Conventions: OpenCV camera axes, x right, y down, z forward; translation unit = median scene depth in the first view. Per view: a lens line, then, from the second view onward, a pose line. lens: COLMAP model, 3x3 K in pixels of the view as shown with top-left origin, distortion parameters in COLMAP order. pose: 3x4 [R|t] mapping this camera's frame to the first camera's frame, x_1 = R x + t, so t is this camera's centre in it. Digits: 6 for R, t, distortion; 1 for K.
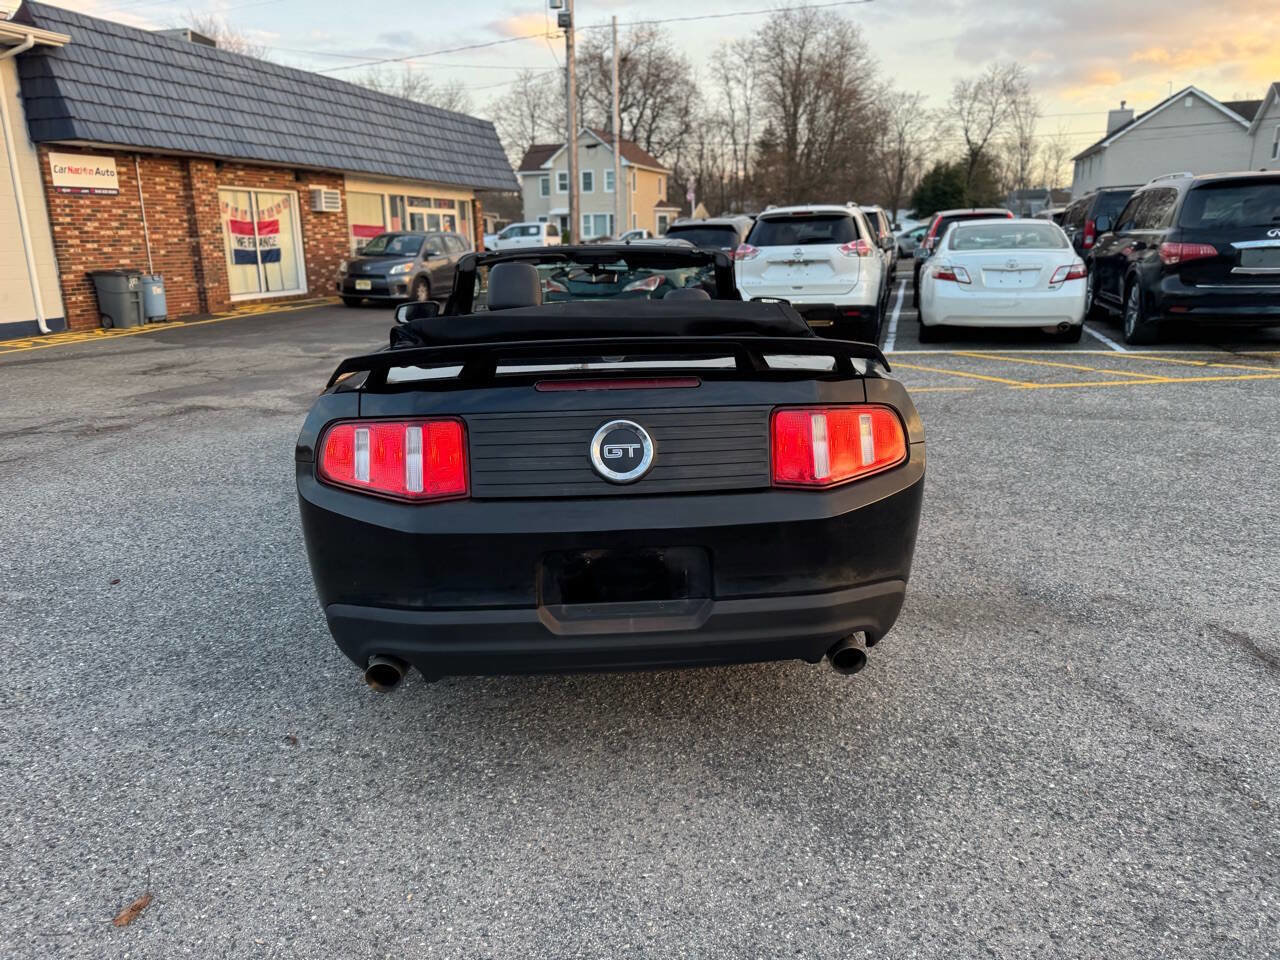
lens RADIAL K [[898.5, 0, 645.5], [0, 898.5, 478.4], [0, 0, 1]] dist [0.026188, -0.035561]
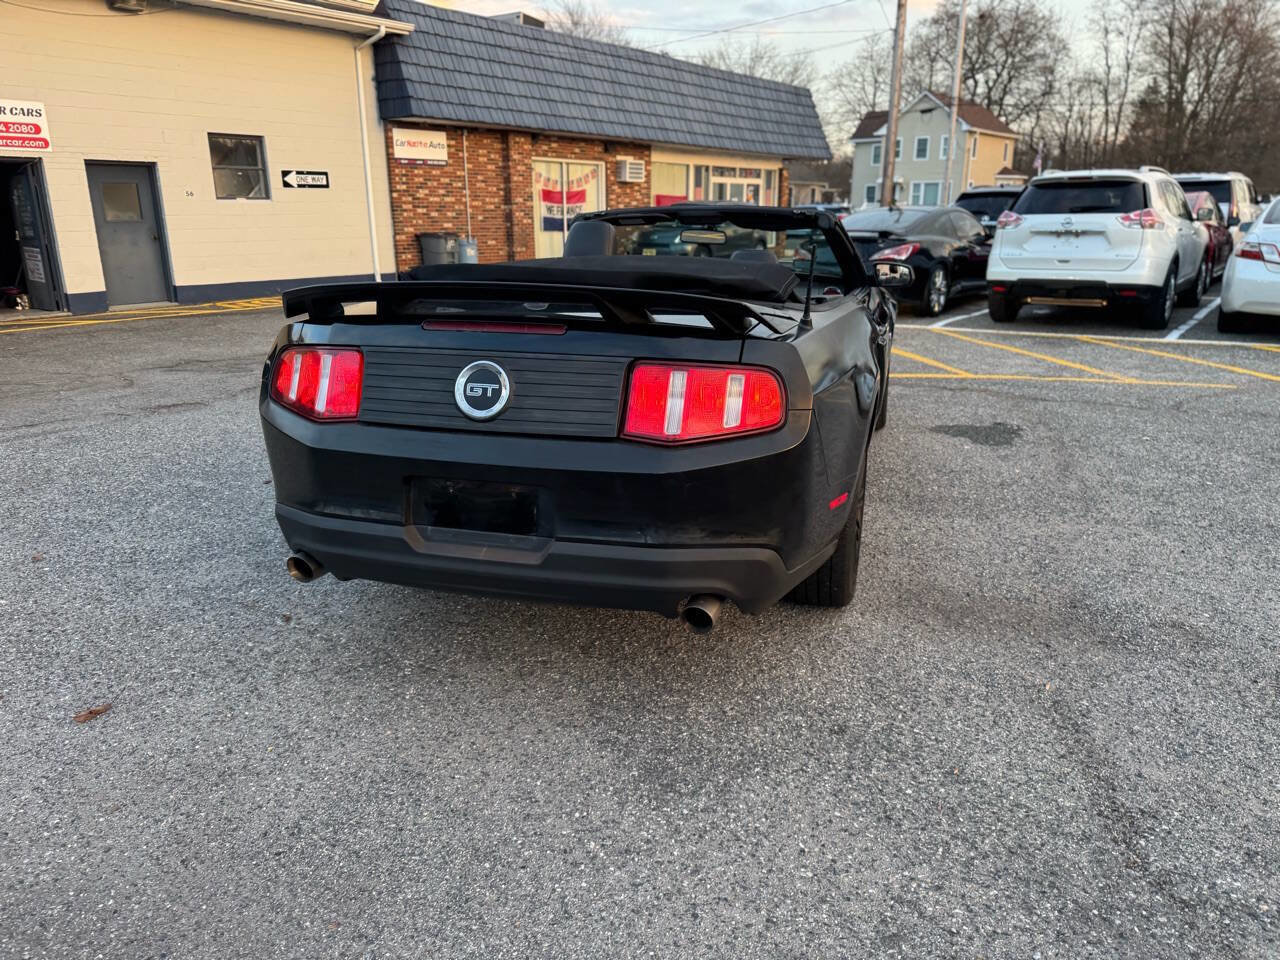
lens RADIAL K [[898.5, 0, 646.8], [0, 898.5, 490.5], [0, 0, 1]] dist [0.026188, -0.035561]
pose [[0.936530, 0.112331, -0.332105, 0.075084], [-0.098643, 0.993440, 0.057847, 0.001381], [0.336425, -0.021416, 0.941467, 0.007970]]
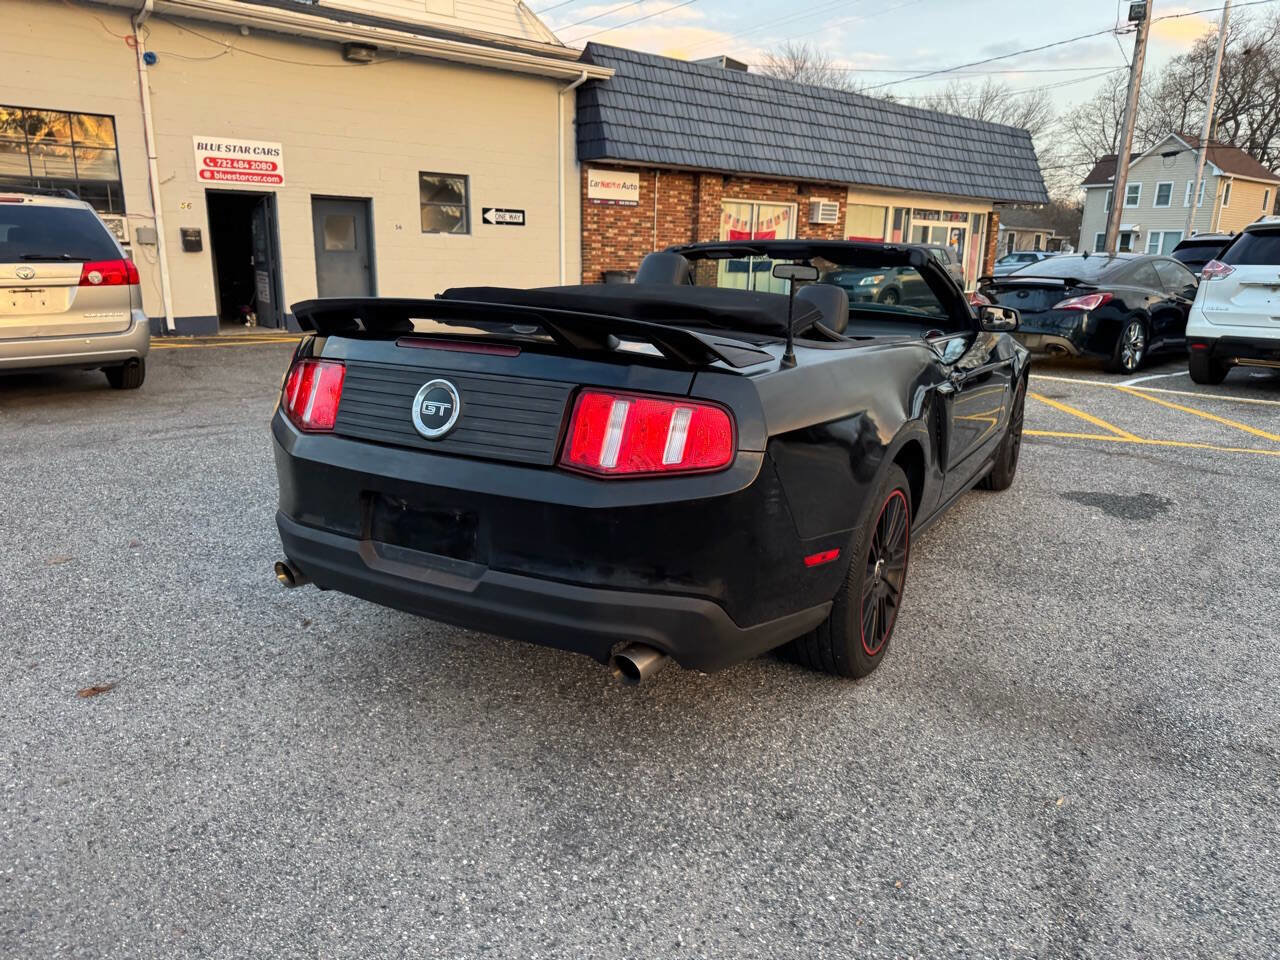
lens RADIAL K [[898.5, 0, 645.8], [0, 898.5, 495.5], [0, 0, 1]] dist [0.026188, -0.035561]
pose [[0.831959, 0.172176, -0.527446, 0.107515], [-0.171968, 0.983838, 0.049905, -0.003732], [0.527514, 0.049185, 0.848121, 0.034097]]
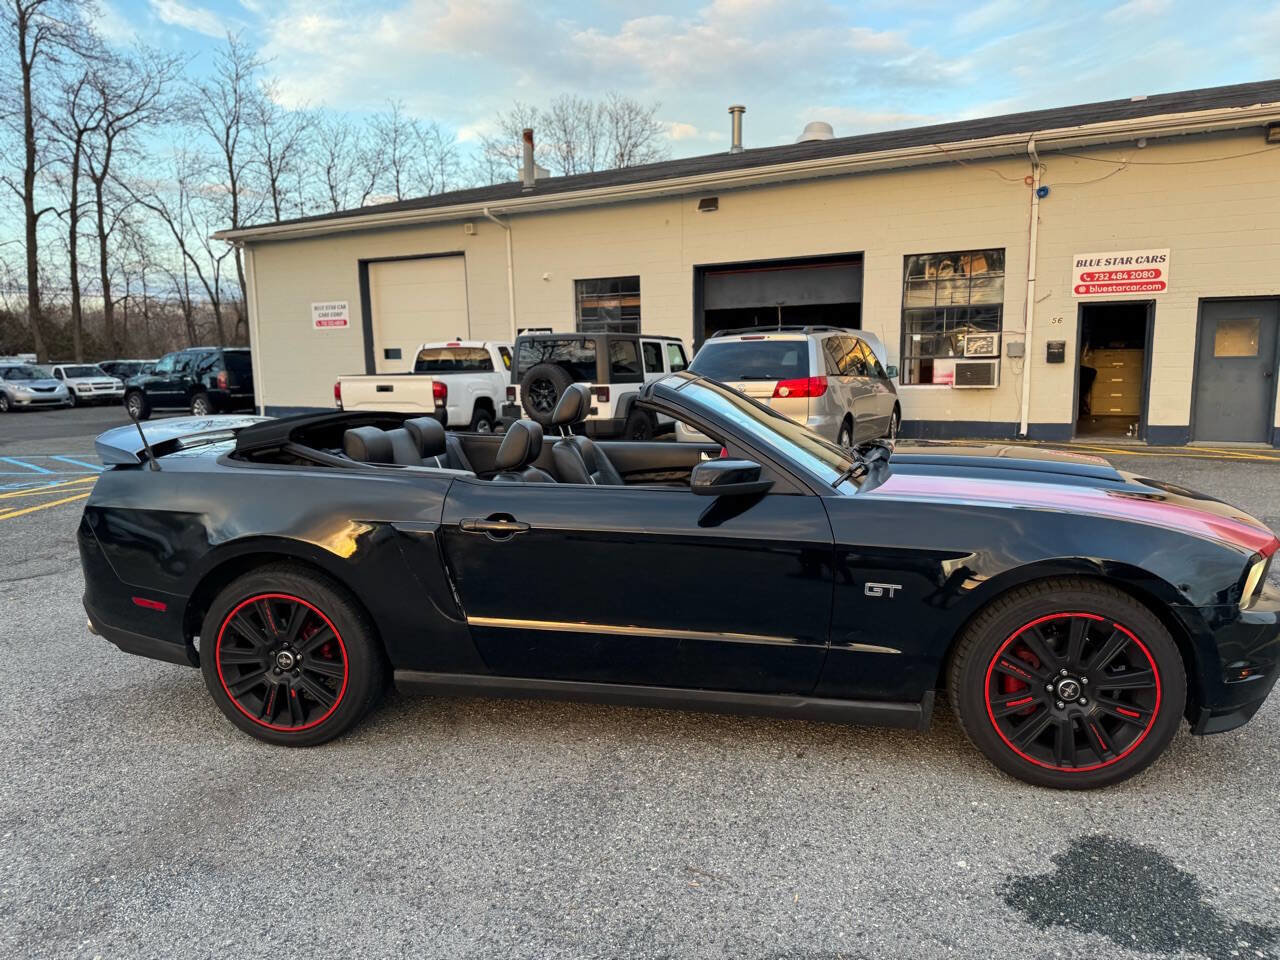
lens RADIAL K [[898.5, 0, 639.6], [0, 898.5, 496.8], [0, 0, 1]] dist [0.026188, -0.035561]
pose [[-0.241486, 0.168849, -0.955601, 0.237718], [-0.227505, 0.947450, 0.224901, -0.096541], [0.943359, 0.271715, -0.190382, 0.339012]]
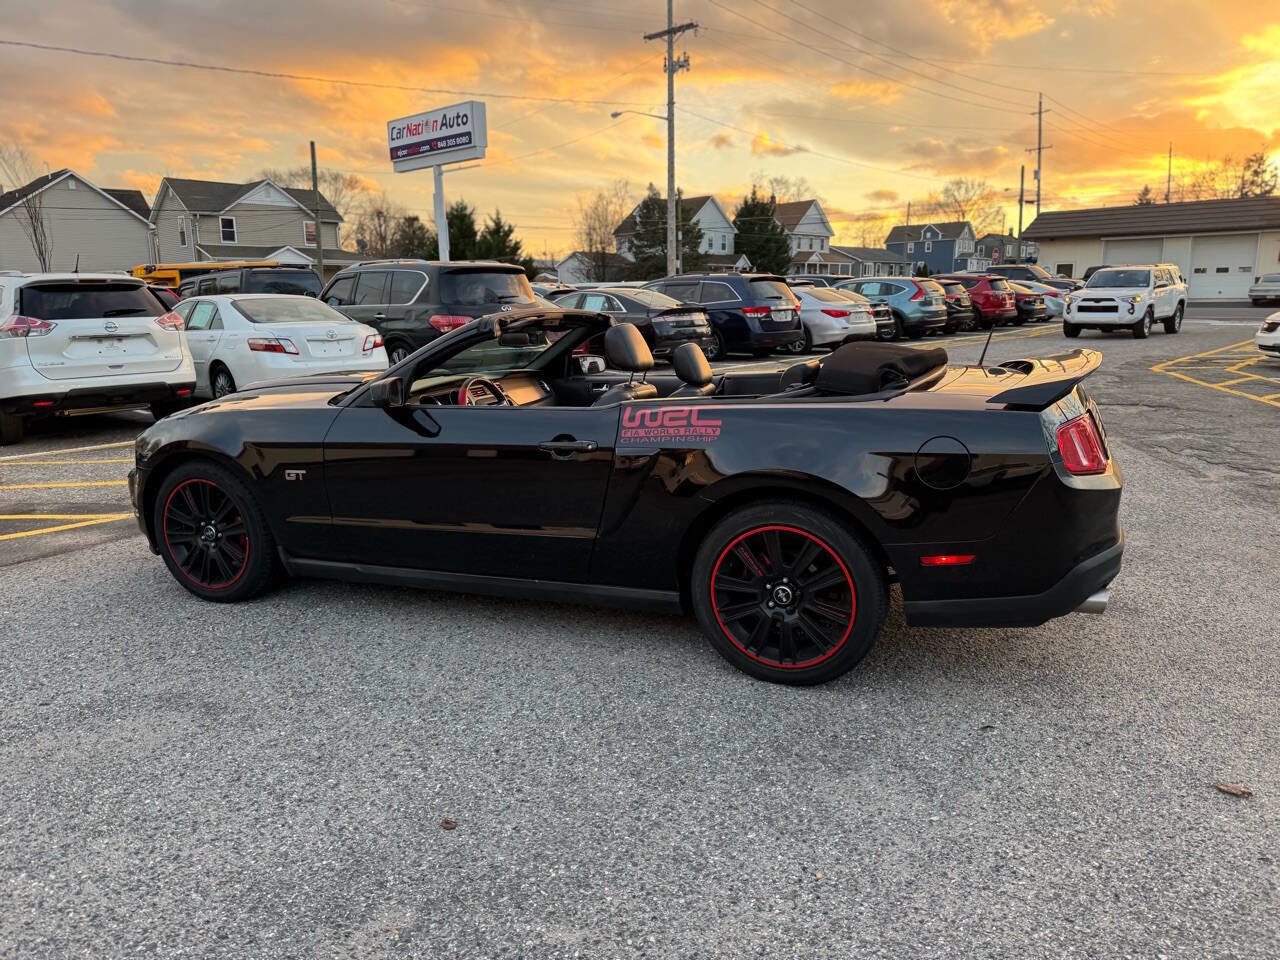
lens RADIAL K [[898.5, 0, 651.8], [0, 898.5, 469.9], [0, 0, 1]] dist [0.026188, -0.035561]
pose [[0.432683, -0.156061, 0.887936, -0.268515], [0.238193, 0.969695, 0.054361, -0.032403], [-0.869511, 0.187979, 0.456743, 0.138741]]
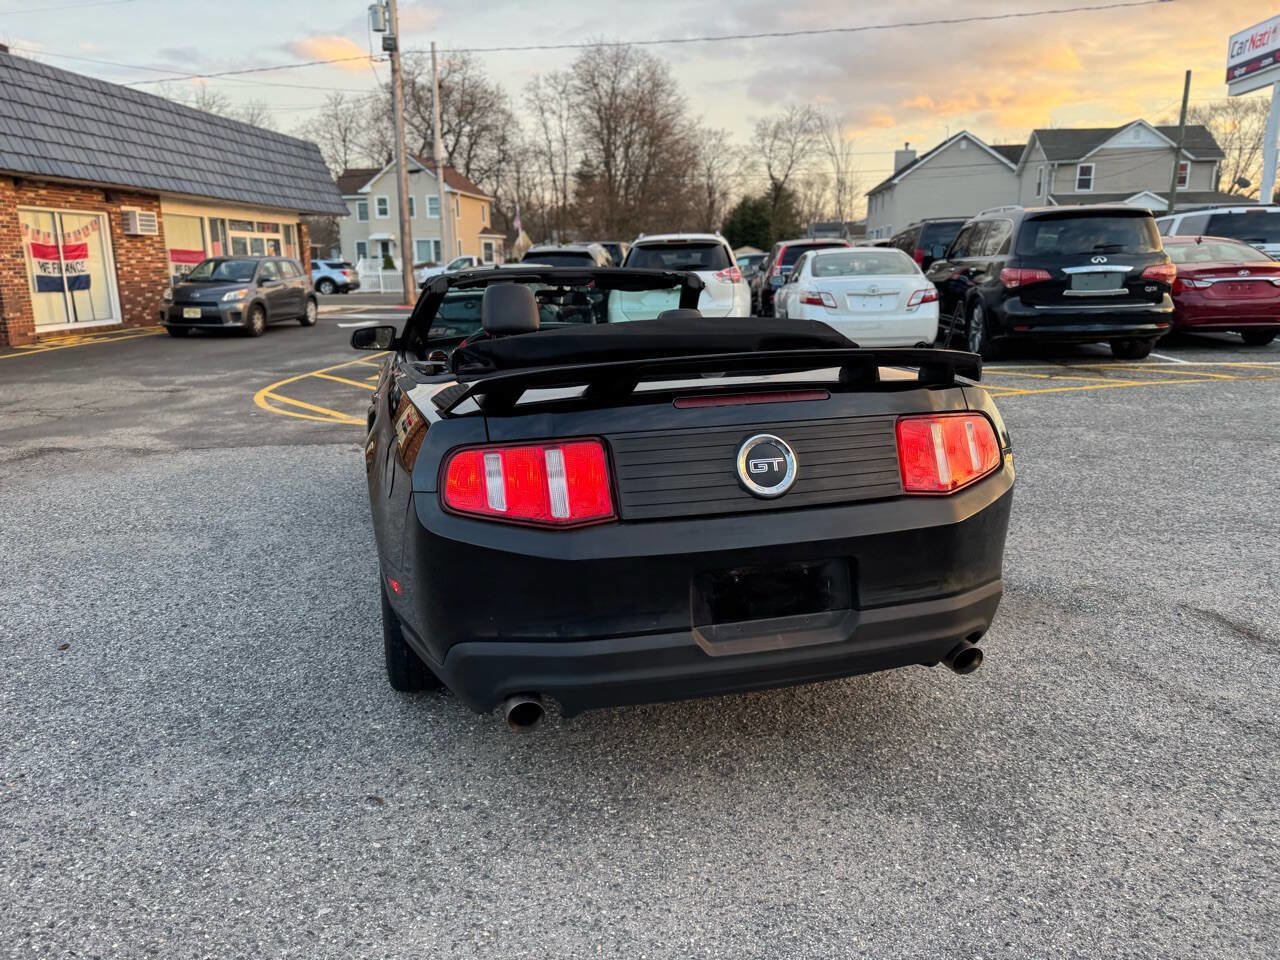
lens RADIAL K [[898.5, 0, 648.0], [0, 898.5, 473.9], [0, 0, 1]] dist [0.026188, -0.035561]
pose [[0.979822, -0.042551, 0.195291, -0.050465], [0.049097, 0.998379, -0.028801, 0.000114], [-0.193749, 0.037808, 0.980322, 0.006956]]
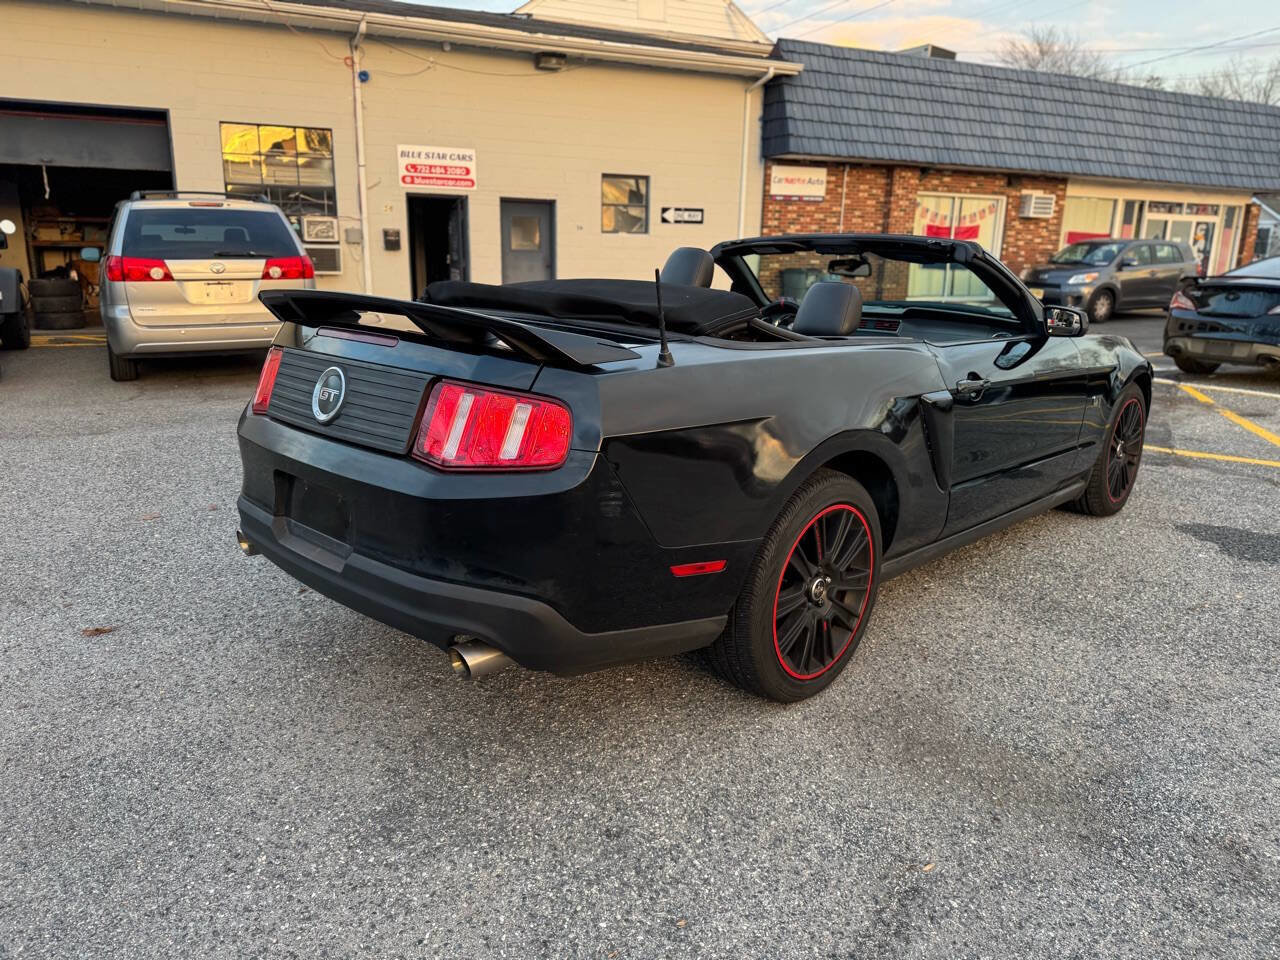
lens RADIAL K [[898.5, 0, 629.0], [0, 898.5, 485.5], [0, 0, 1]] dist [0.026188, -0.035561]
pose [[0.663751, 0.214791, -0.716449, 0.148120], [-0.217458, 0.971919, 0.089918, -0.014609], [0.715644, 0.096115, 0.691821, 0.072531]]
